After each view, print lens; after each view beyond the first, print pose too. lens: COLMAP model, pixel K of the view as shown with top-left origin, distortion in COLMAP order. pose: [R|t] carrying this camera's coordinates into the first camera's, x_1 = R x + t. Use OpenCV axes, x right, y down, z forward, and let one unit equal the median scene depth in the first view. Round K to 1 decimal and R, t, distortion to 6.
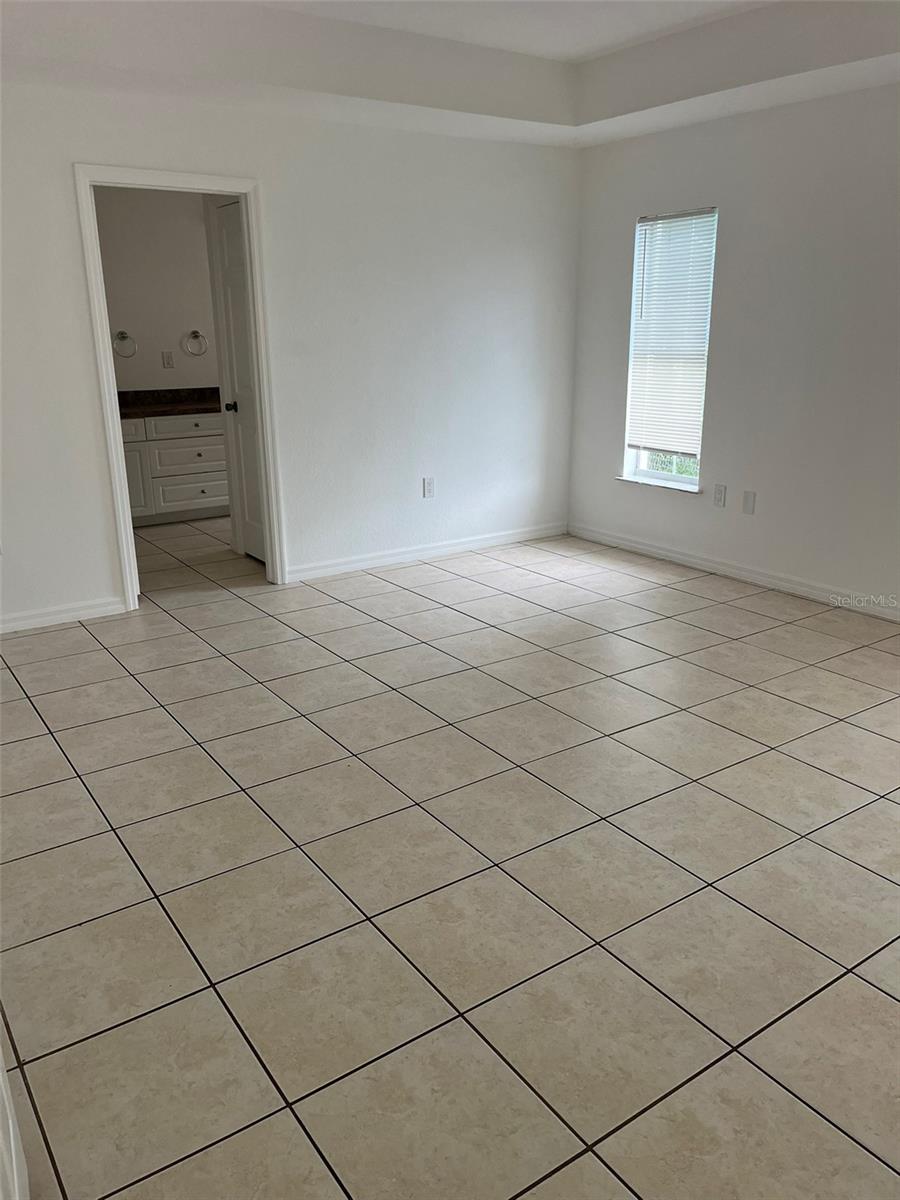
lens RADIAL K [[920.7, 0, 450.6], [0, 920.7, 592.4], [0, 0, 1]] dist [0.041795, -0.022919]
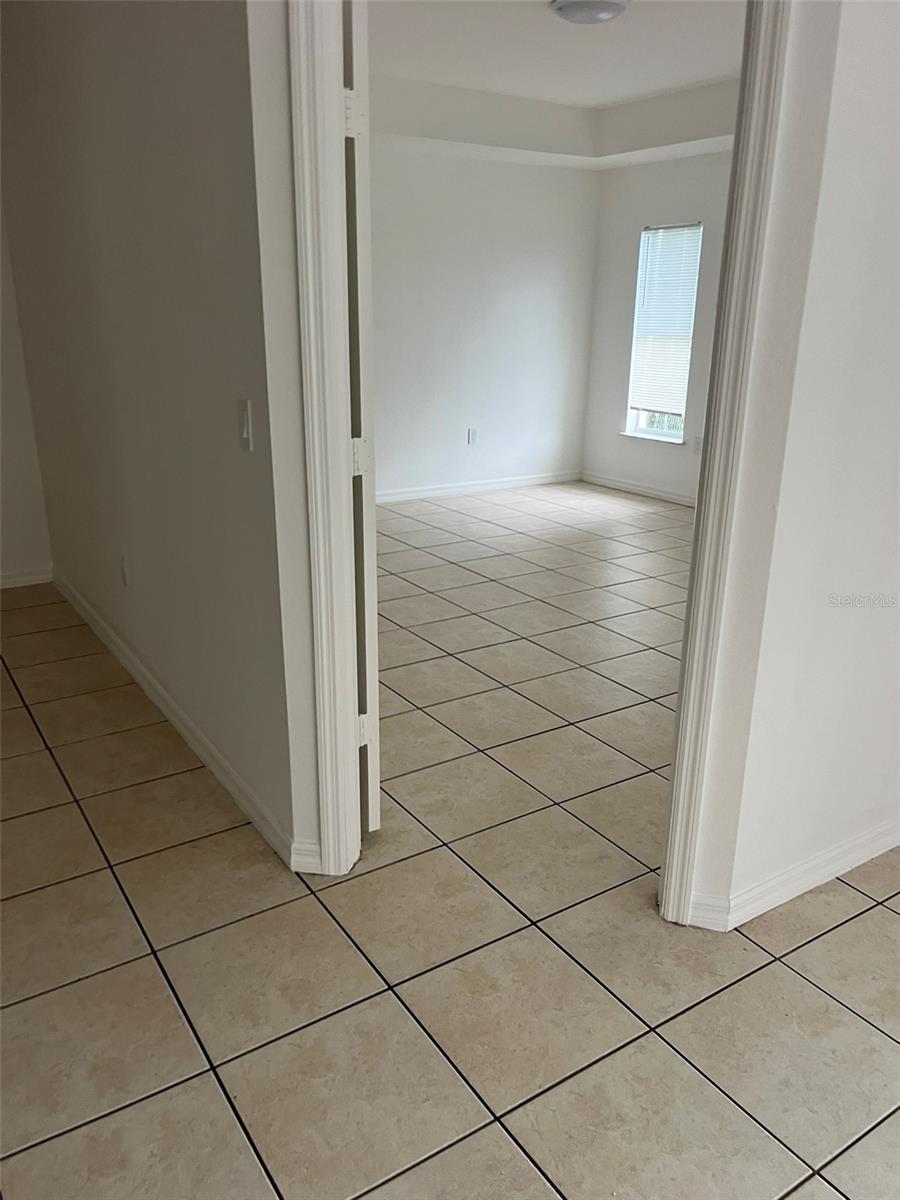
lens RADIAL K [[920.7, 0, 448.8], [0, 920.7, 607.8], [0, 0, 1]] dist [0.041795, -0.022919]
pose [[0.999365, 0.029786, -0.019564, -0.025816], [-0.029143, 0.999050, 0.032386, 0.088328], [0.020510, -0.031795, 0.999284, -0.303750]]
